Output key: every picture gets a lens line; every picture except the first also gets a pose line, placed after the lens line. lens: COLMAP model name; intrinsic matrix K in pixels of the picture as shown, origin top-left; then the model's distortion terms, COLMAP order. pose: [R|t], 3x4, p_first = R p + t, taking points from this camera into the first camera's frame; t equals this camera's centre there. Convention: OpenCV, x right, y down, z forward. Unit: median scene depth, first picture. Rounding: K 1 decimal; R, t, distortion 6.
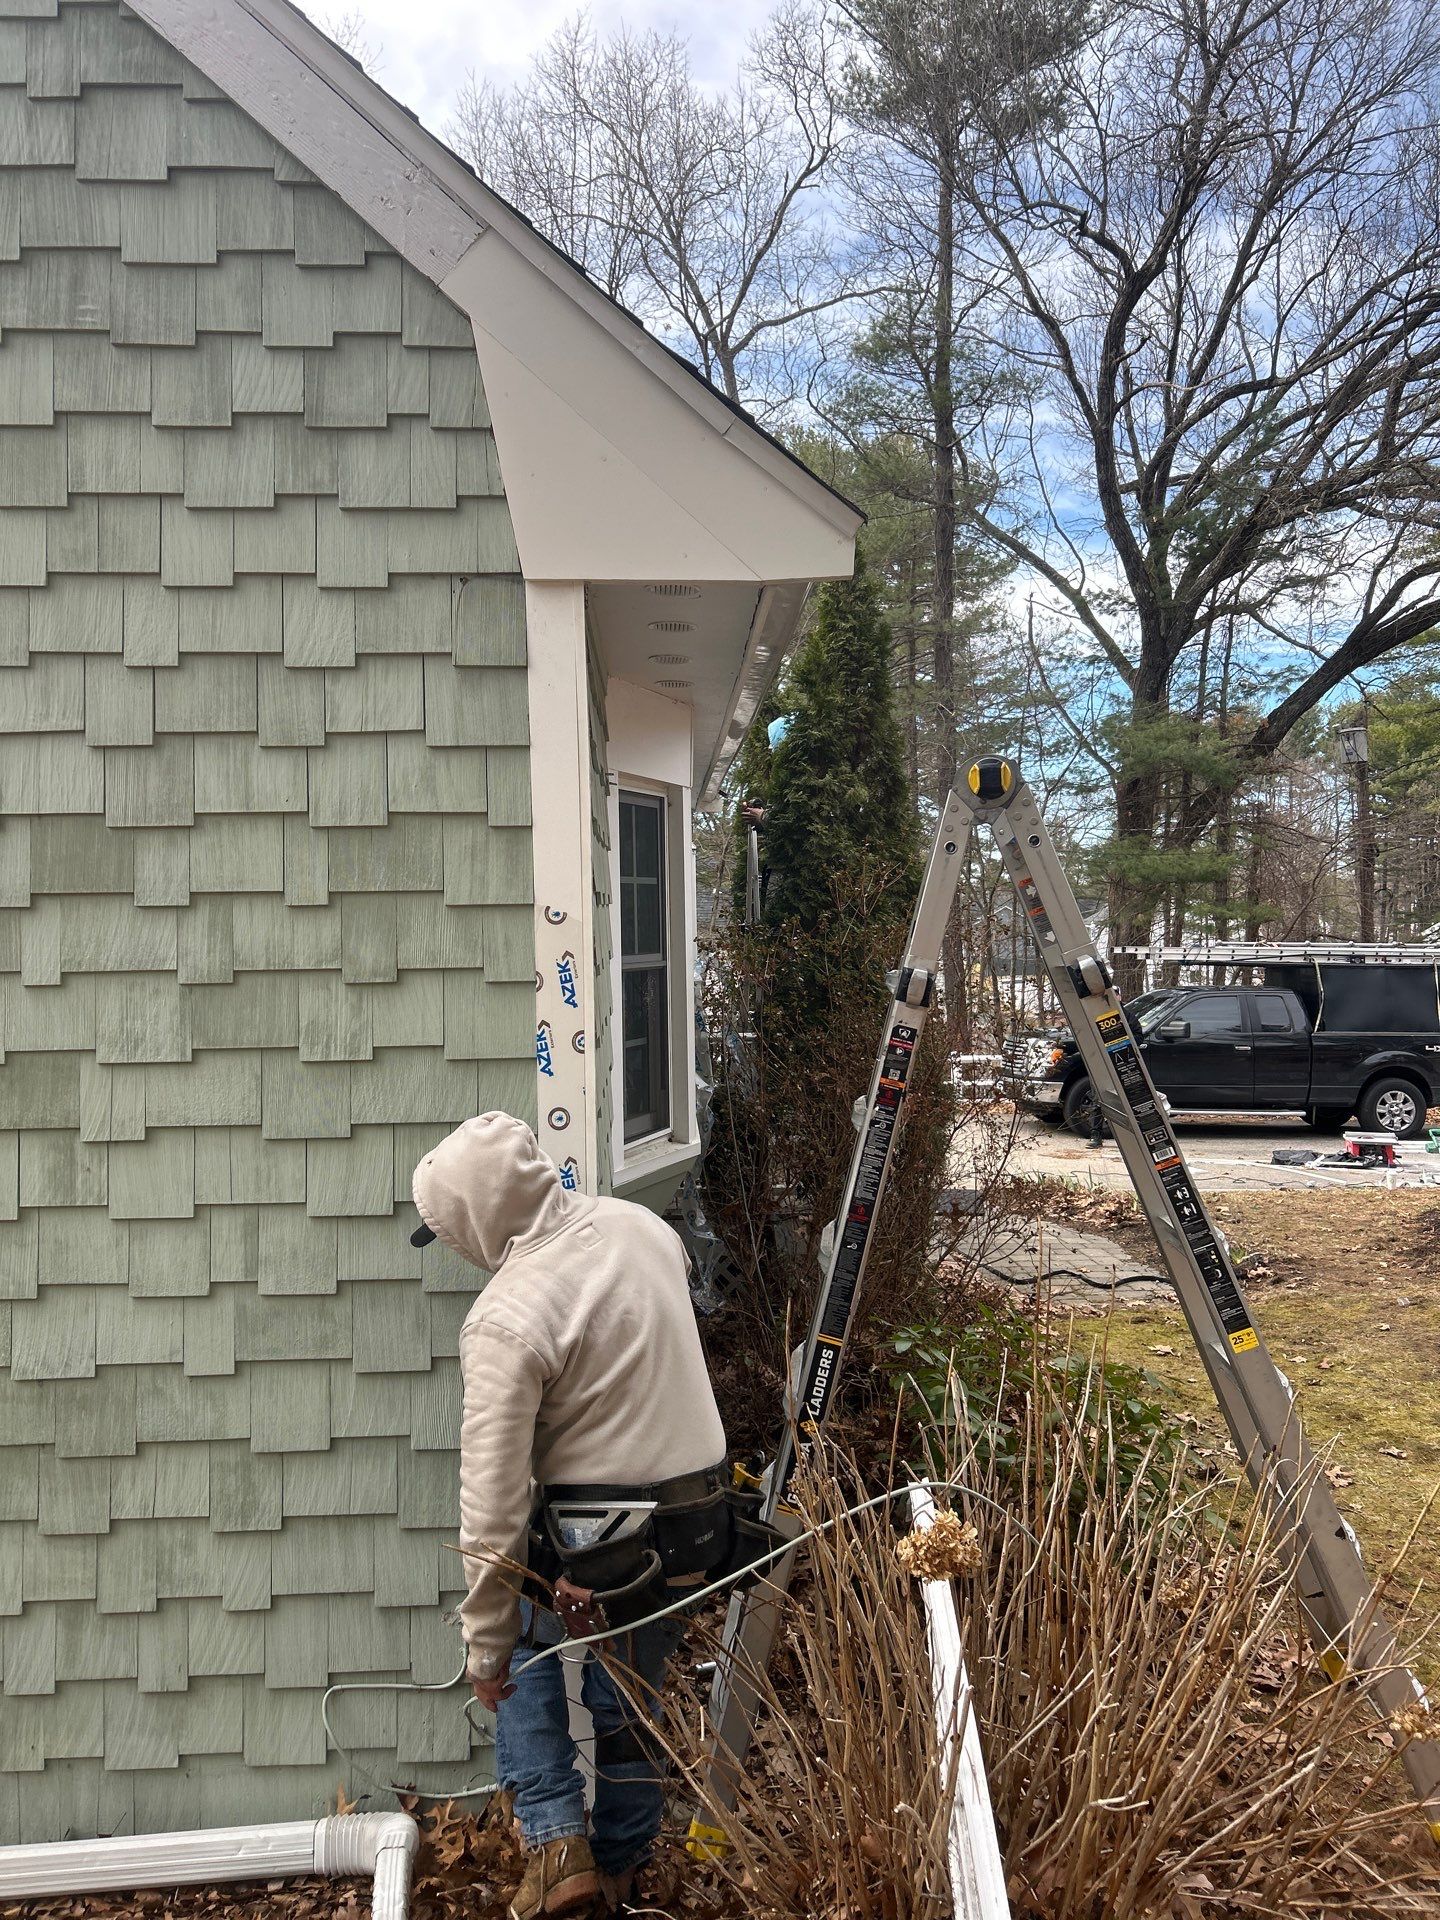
lens RADIAL K [[1439.4, 0, 711.2], [0, 1439.4, 961.0], [0, 0, 1]] dist [0.051638, -0.049743]
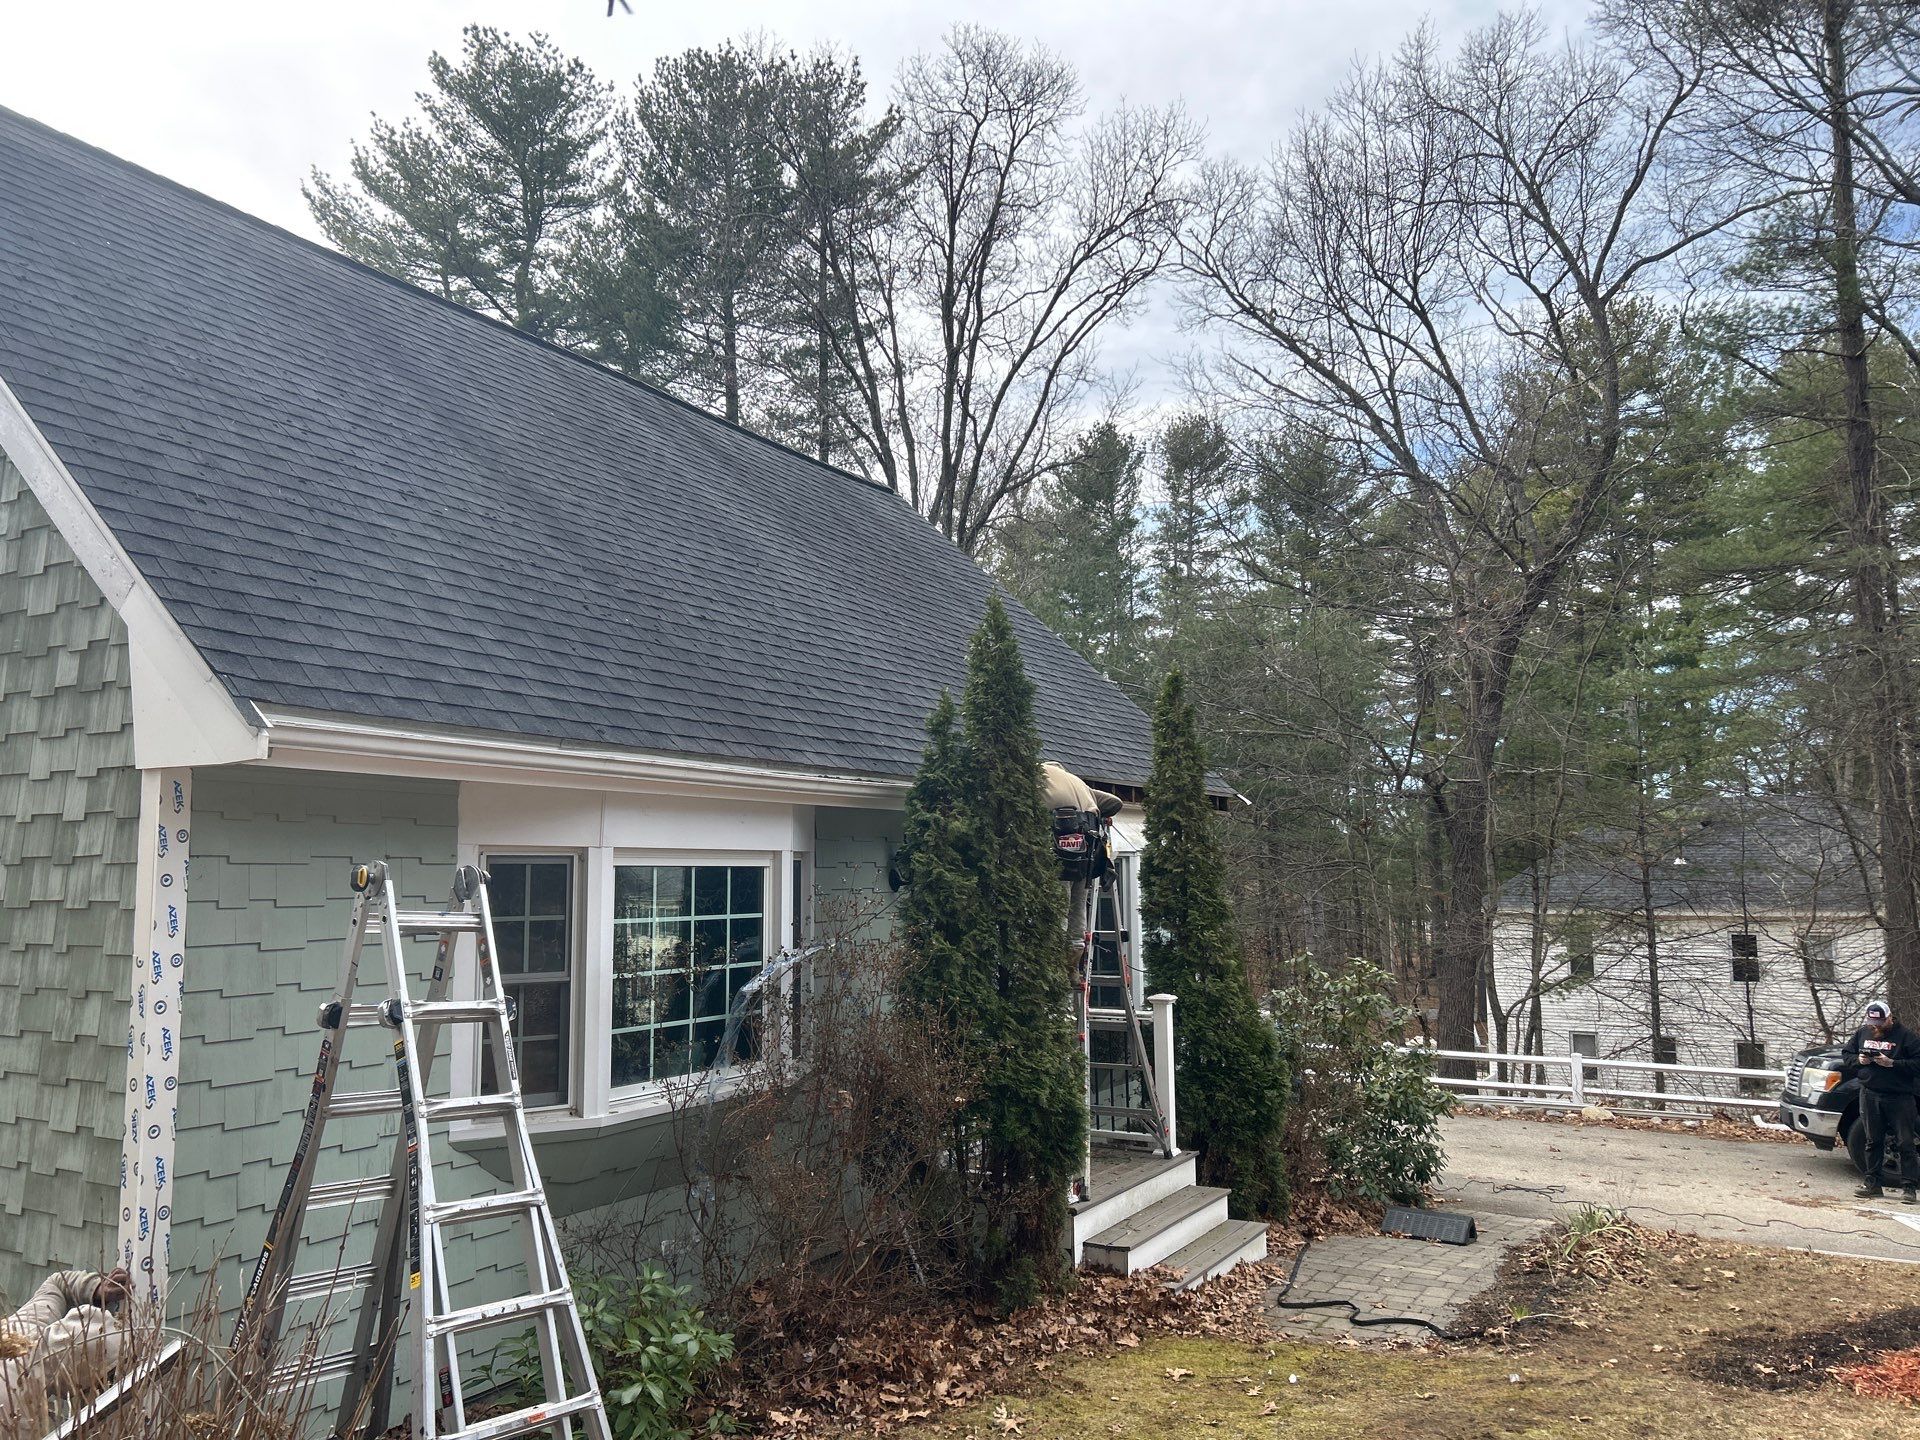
lens RADIAL K [[1458.4, 0, 962.6], [0, 1458.4, 726.3], [0, 0, 1]] dist [0.036796, -0.028566]
pose [[0.852050, -0.054586, -0.520607, 0.371842], [-0.016117, 0.991341, -0.130321, -0.021946], [0.523213, 0.119431, 0.843792, 0.001554]]
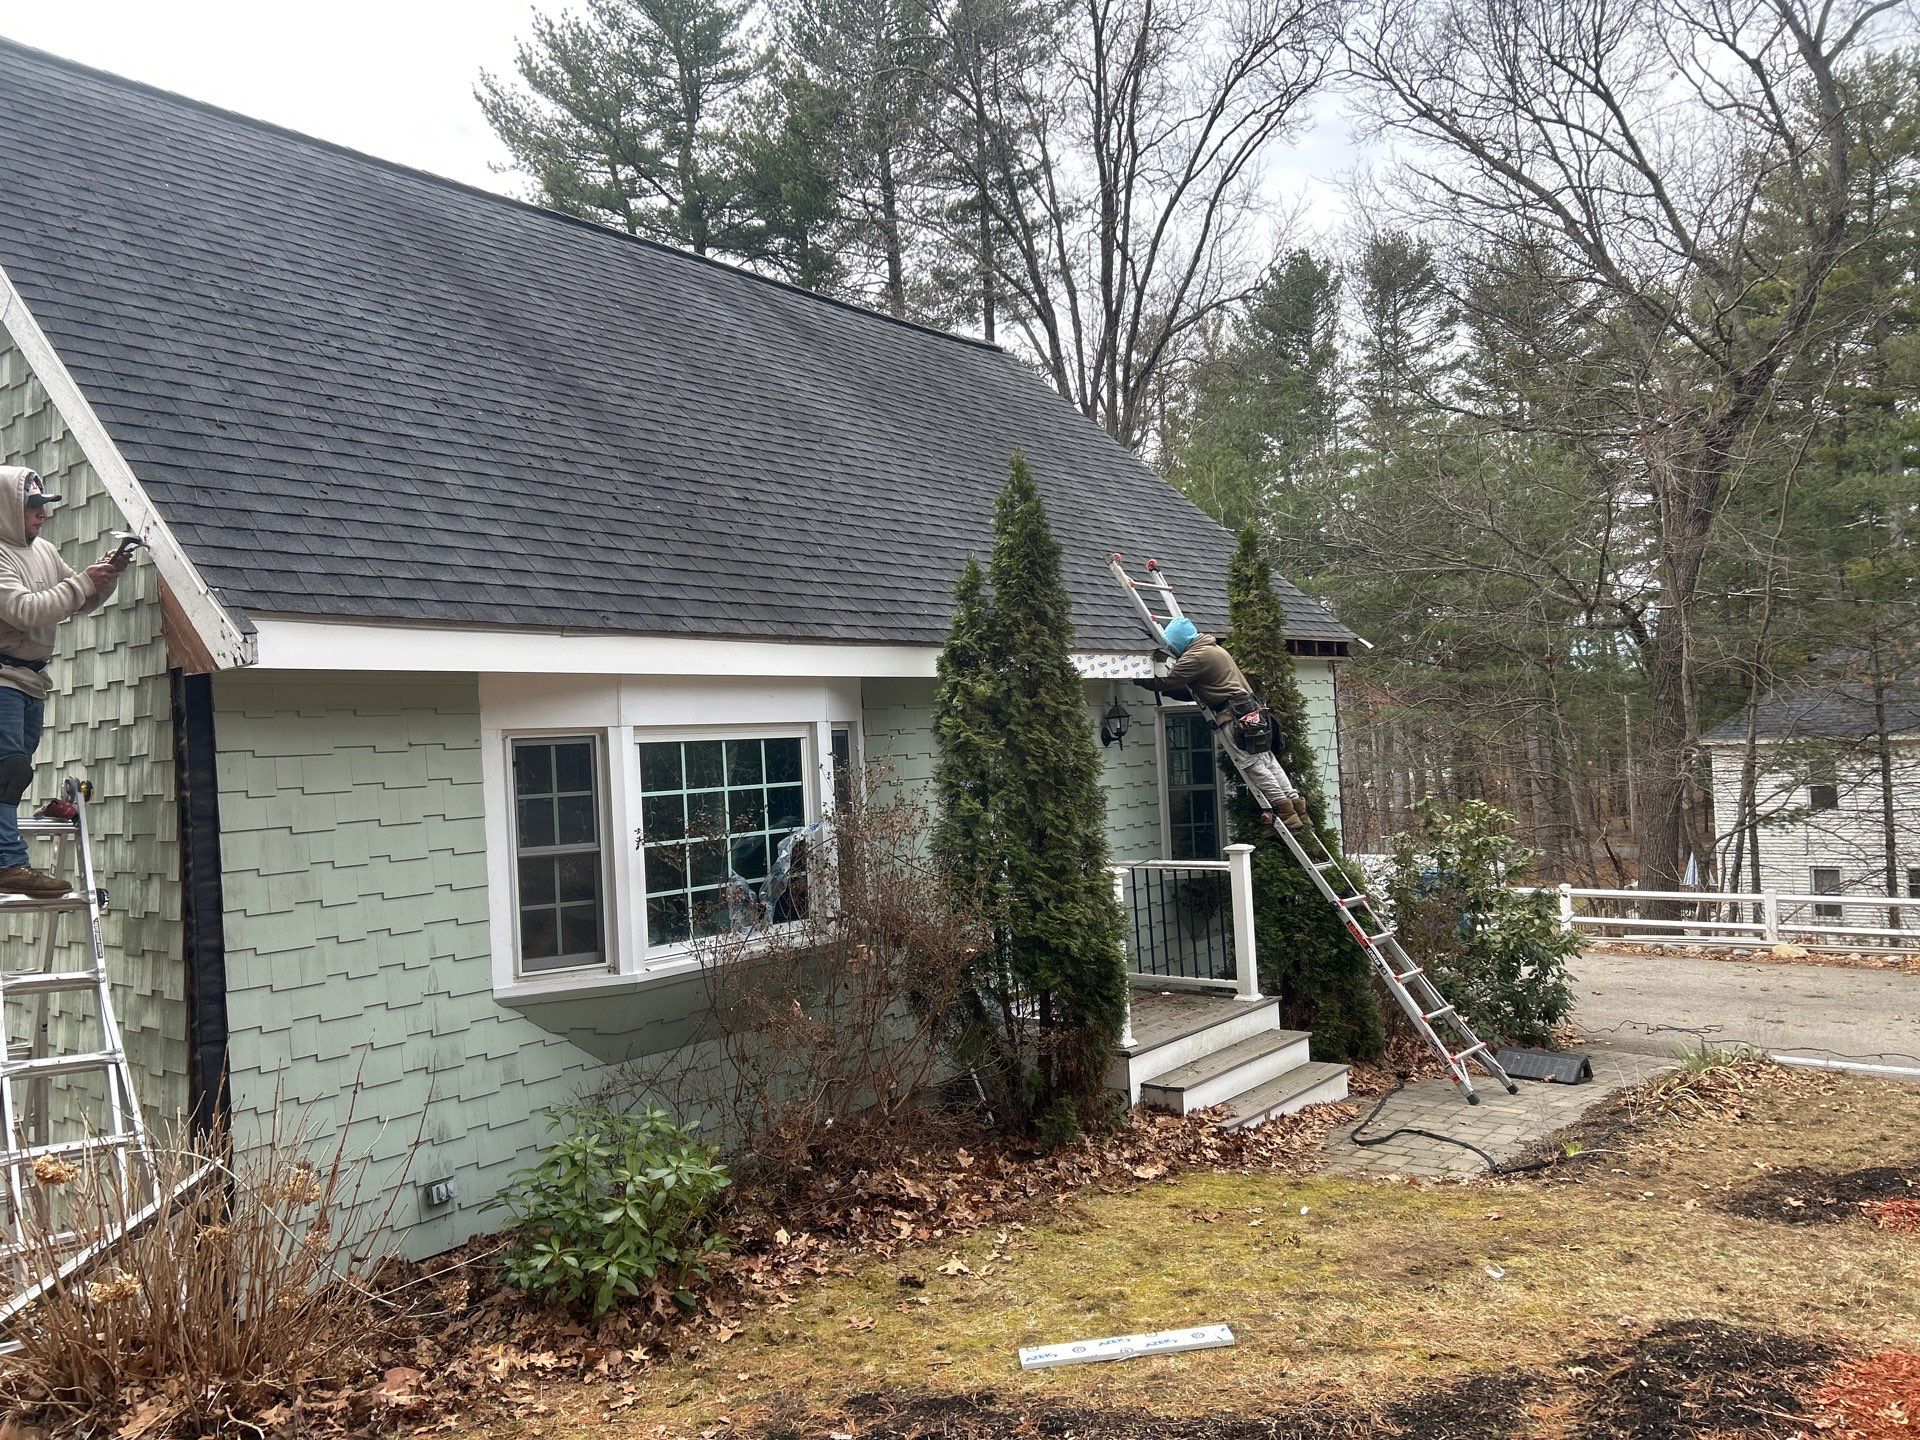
lens RADIAL K [[1447.8, 0, 955.3], [0, 1447.8, 731.6], [0, 0, 1]] dist [0.047214, -0.045459]
pose [[0.756555, -0.035994, -0.652938, 0.444133], [0.021864, 0.999318, -0.029756, -0.023986], [0.653564, 0.008236, 0.756826, 0.044472]]
